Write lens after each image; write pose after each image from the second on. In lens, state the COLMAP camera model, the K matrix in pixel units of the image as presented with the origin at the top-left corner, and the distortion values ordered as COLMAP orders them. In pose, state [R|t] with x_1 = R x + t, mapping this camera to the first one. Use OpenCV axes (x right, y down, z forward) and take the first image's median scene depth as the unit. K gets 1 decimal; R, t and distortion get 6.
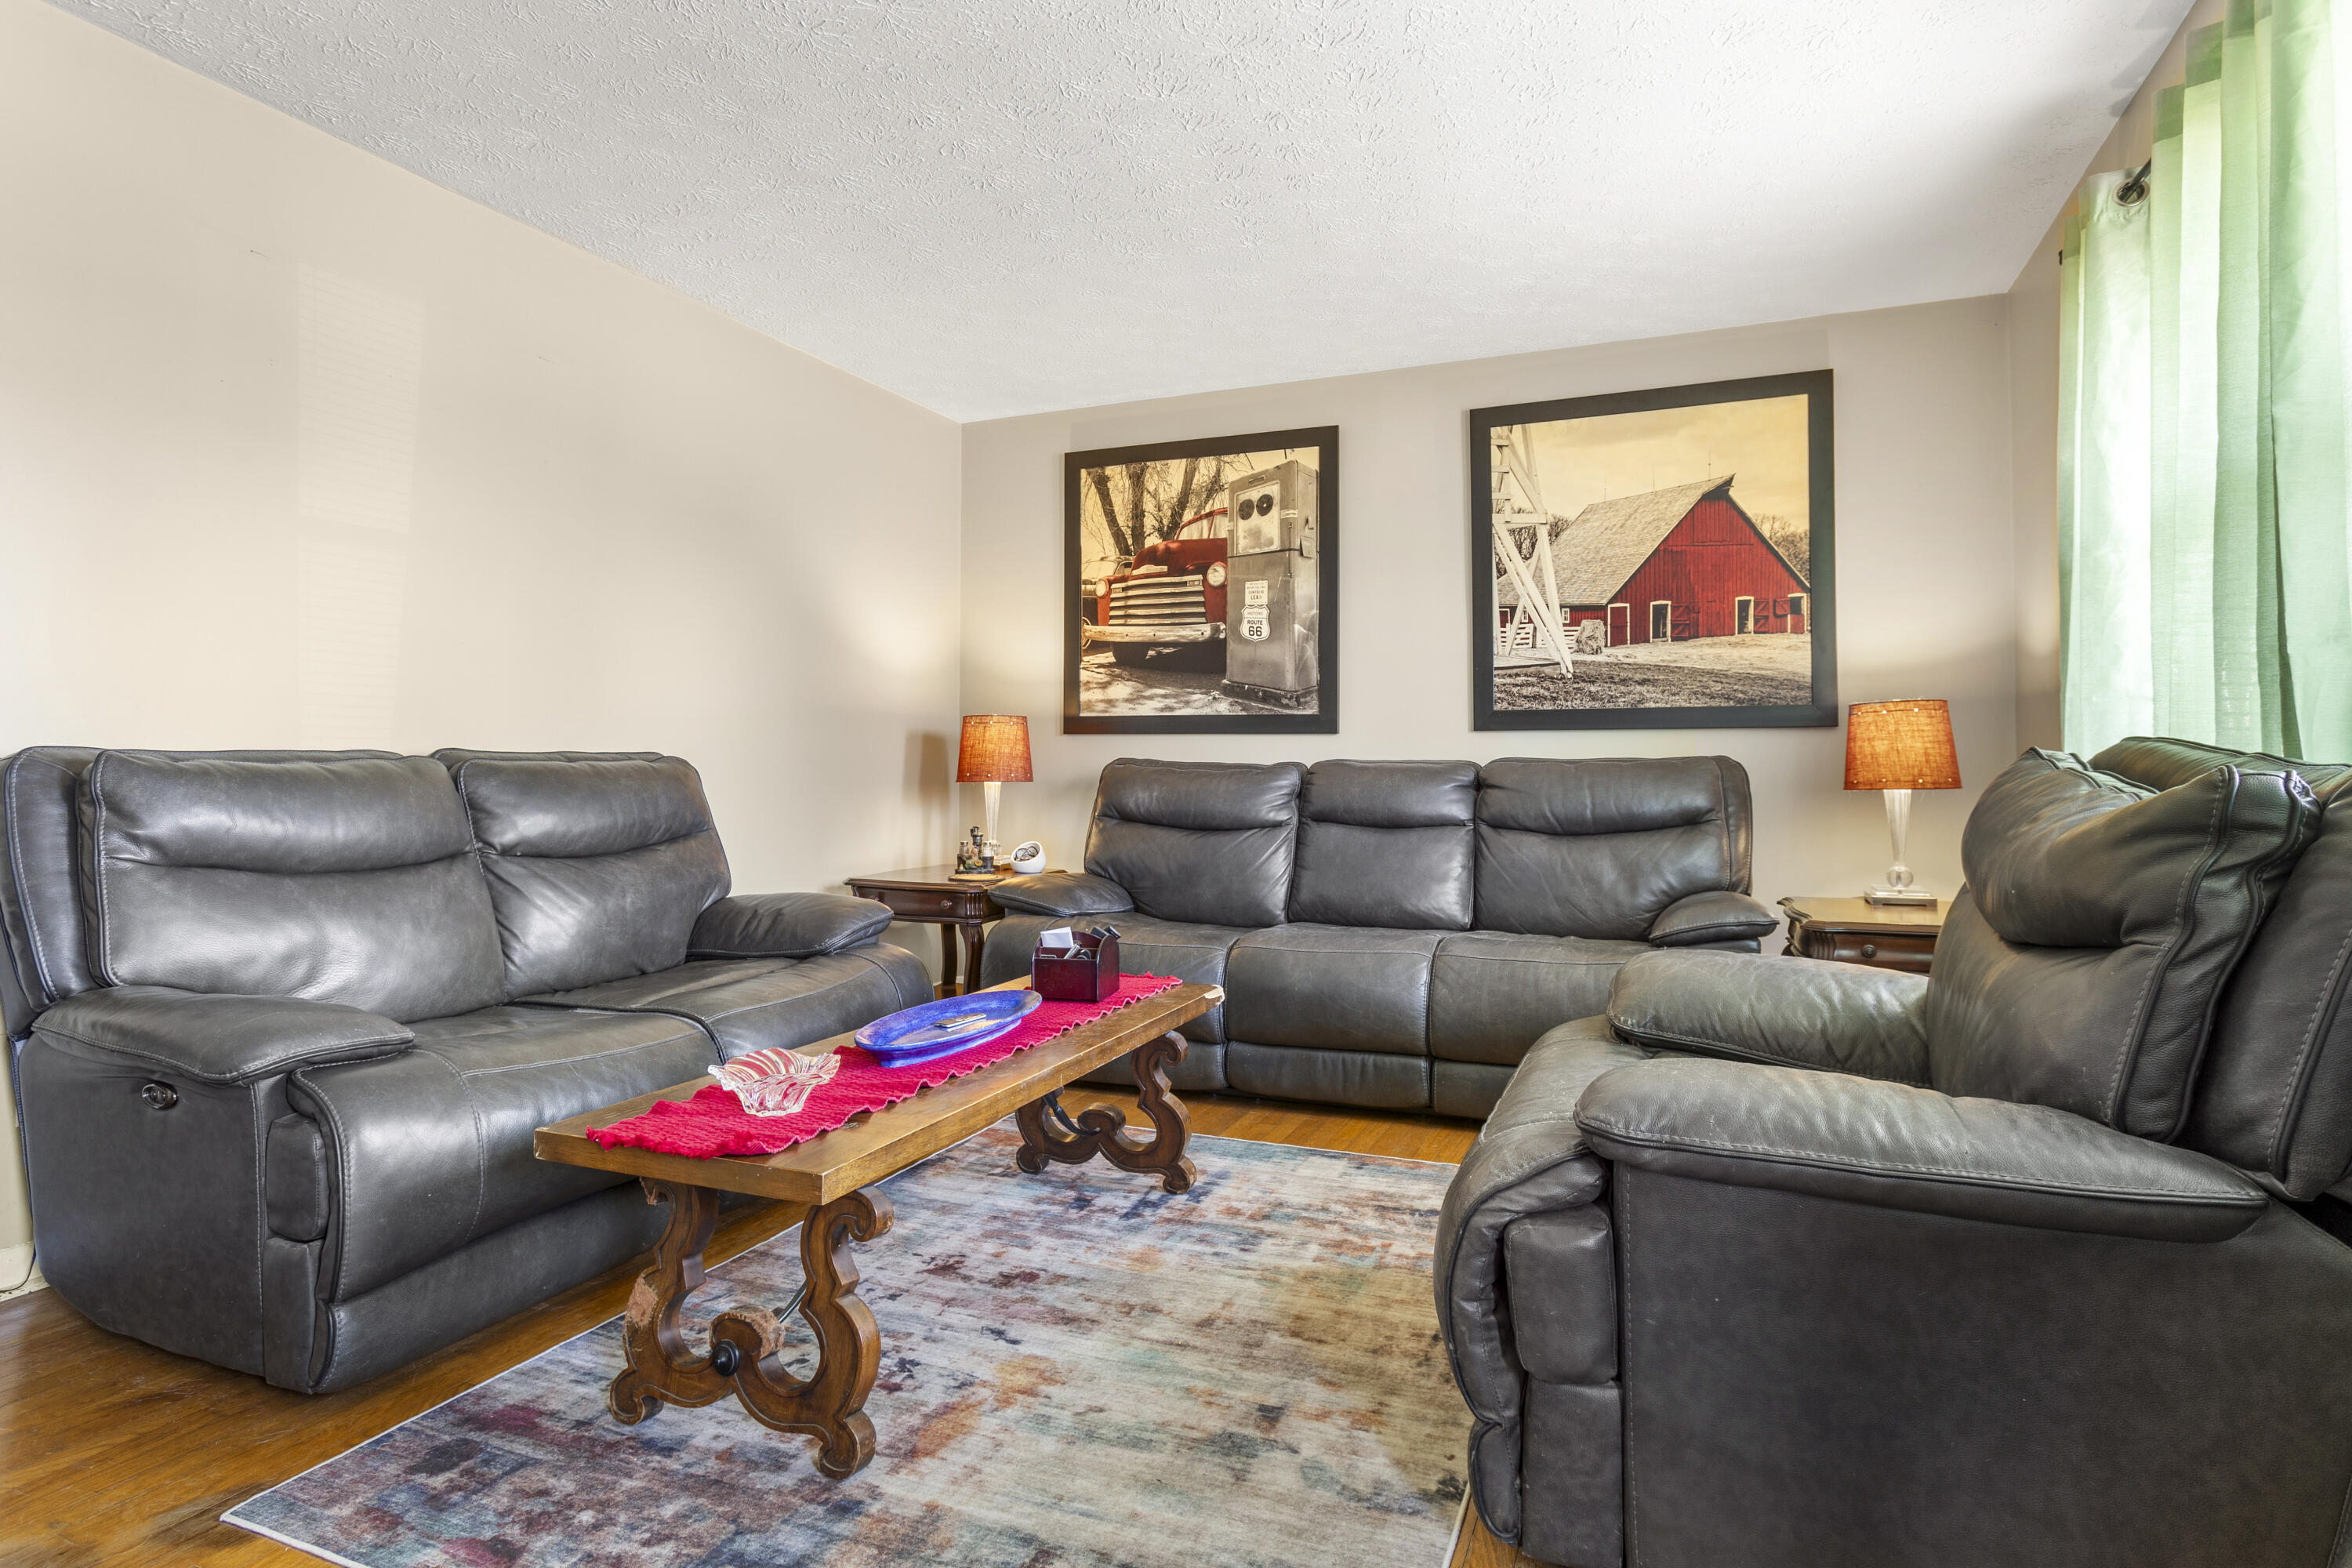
lens RADIAL K [[1274.7, 0, 1176.9], [0, 1274.7, 780.2], [0, 0, 1]] dist [0.000115, 0.000011]
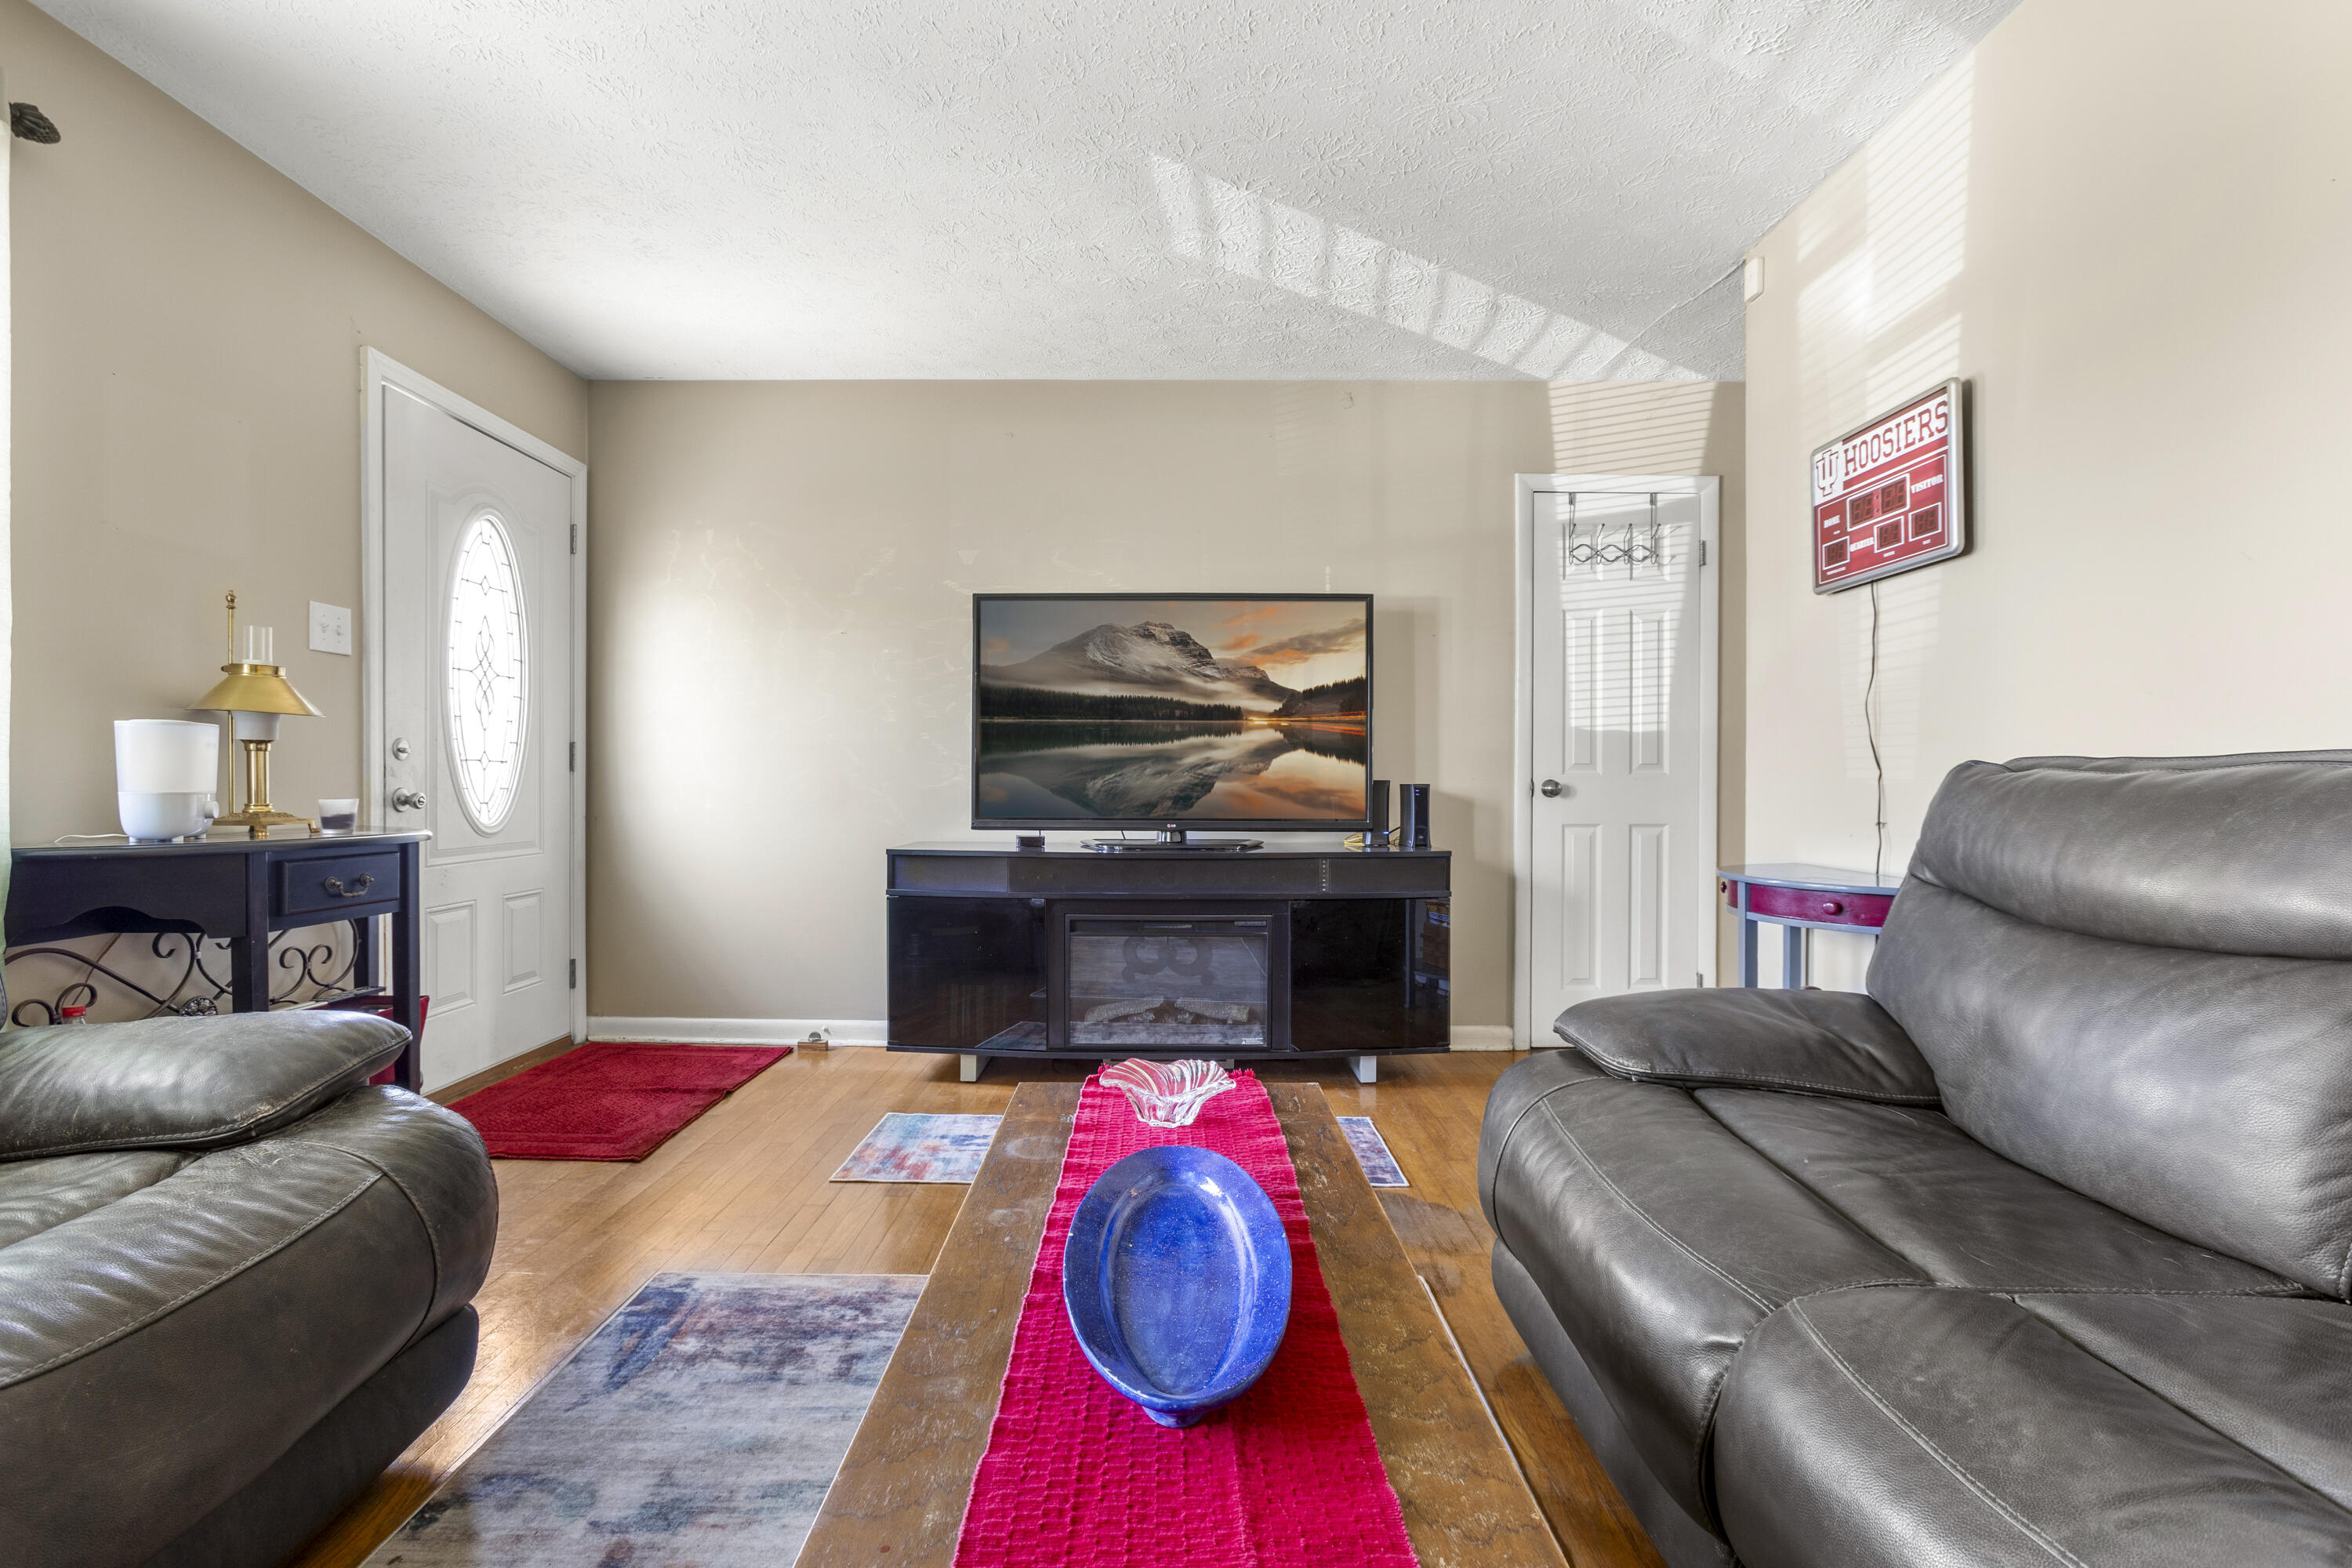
lens RADIAL K [[1053.8, 0, 1170.8], [0, 1053.8, 791.3], [0, 0, 1]] dist [-0.001381, 0.000443]
pose [[-0.923591, -0.007144, -0.383314, 0.003502], [-0.013543, 0.999810, 0.013998, -0.014364], [0.383141, 0.018120, -0.923512, 1.890897]]
